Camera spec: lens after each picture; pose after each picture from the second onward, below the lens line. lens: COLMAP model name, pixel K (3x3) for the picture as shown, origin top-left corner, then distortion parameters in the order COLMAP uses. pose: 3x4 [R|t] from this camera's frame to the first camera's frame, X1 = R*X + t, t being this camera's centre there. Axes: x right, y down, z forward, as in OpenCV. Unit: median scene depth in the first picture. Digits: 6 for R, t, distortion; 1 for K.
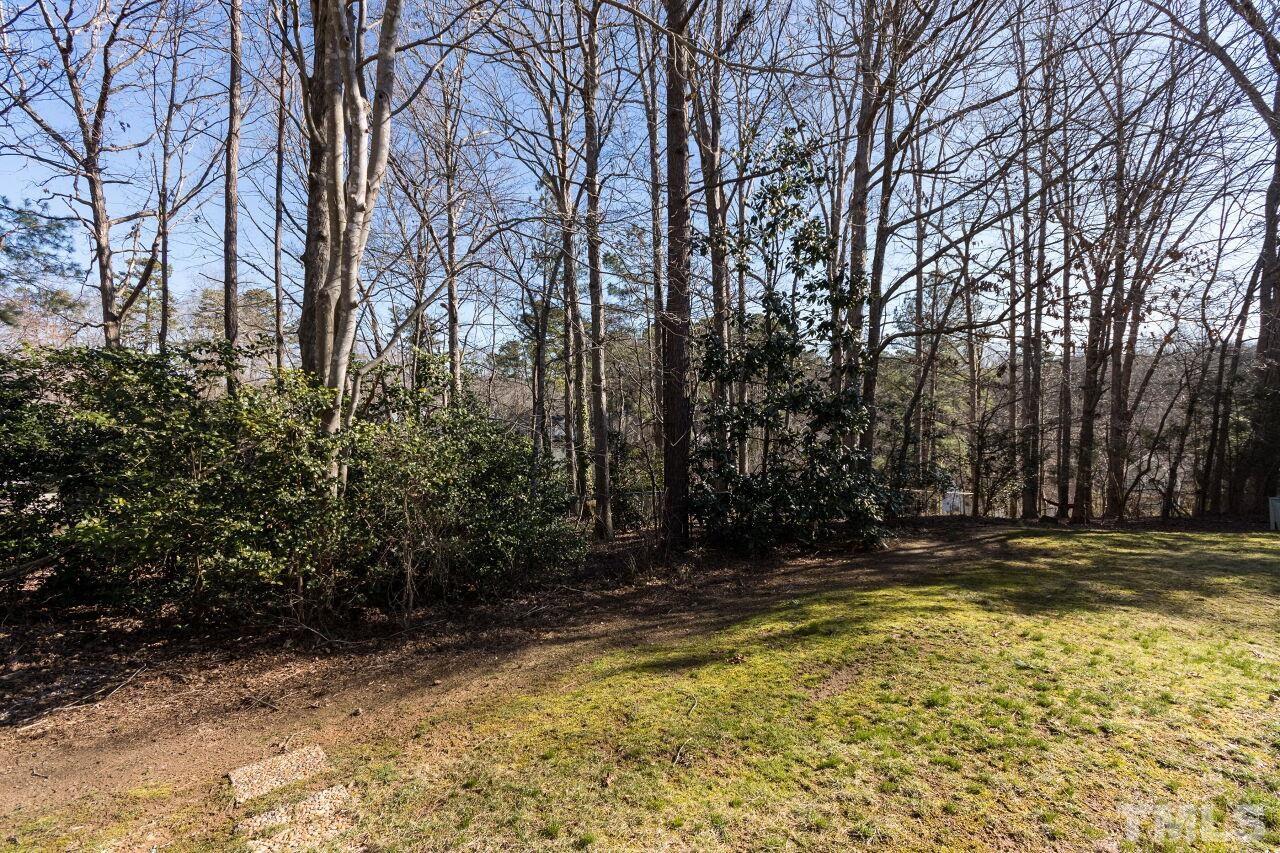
lens RADIAL K [[596.6, 0, 638.4], [0, 596.6, 430.7], [0, 0, 1]] dist [0.001974, 0.000821]
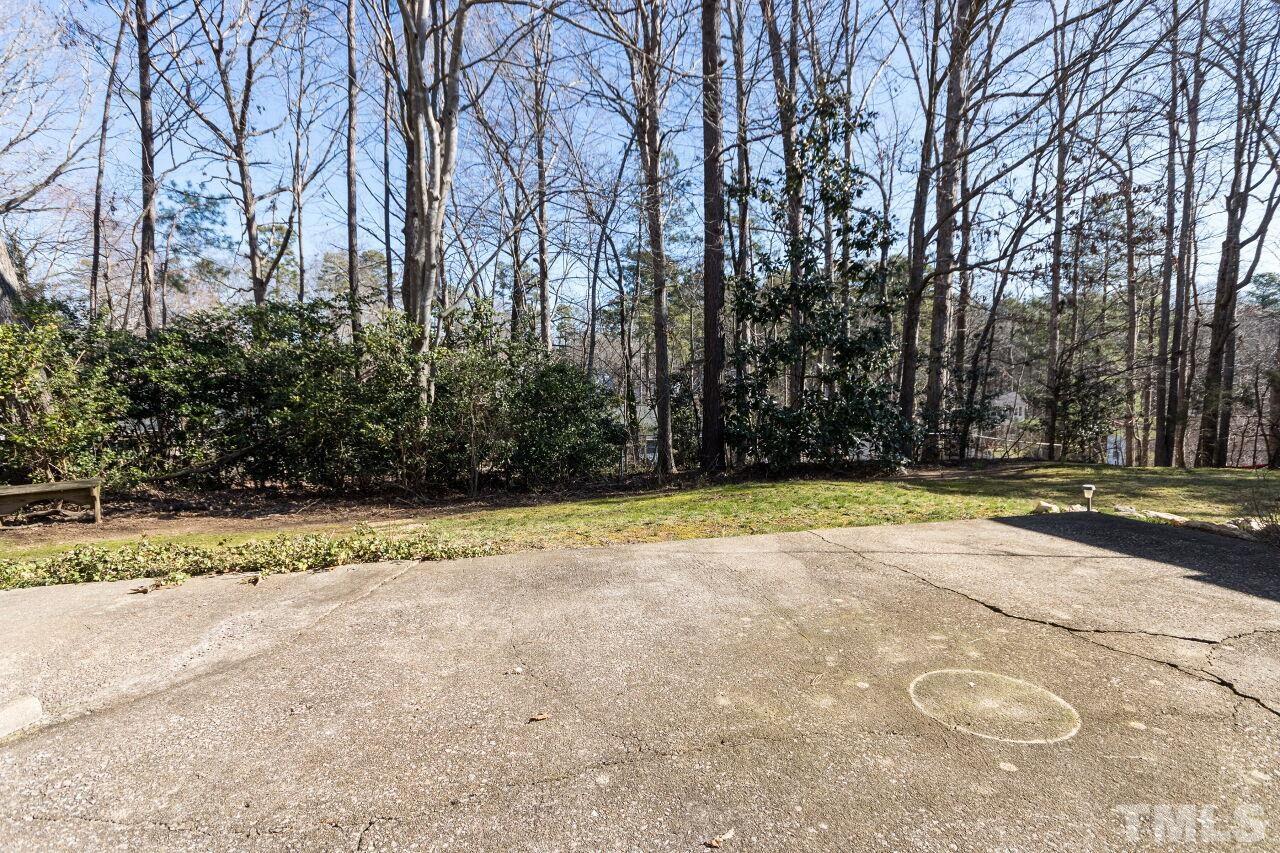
lens RADIAL K [[669.6, 0, 634.1], [0, 669.6, 432.5], [0, 0, 1]] dist [0.002065, 0.000191]
pose [[0.980584, 0.010862, -0.195800, 0.095980], [0.000149, 0.998423, 0.056133, 0.030079], [0.196101, -0.055072, 0.979036, -0.153444]]
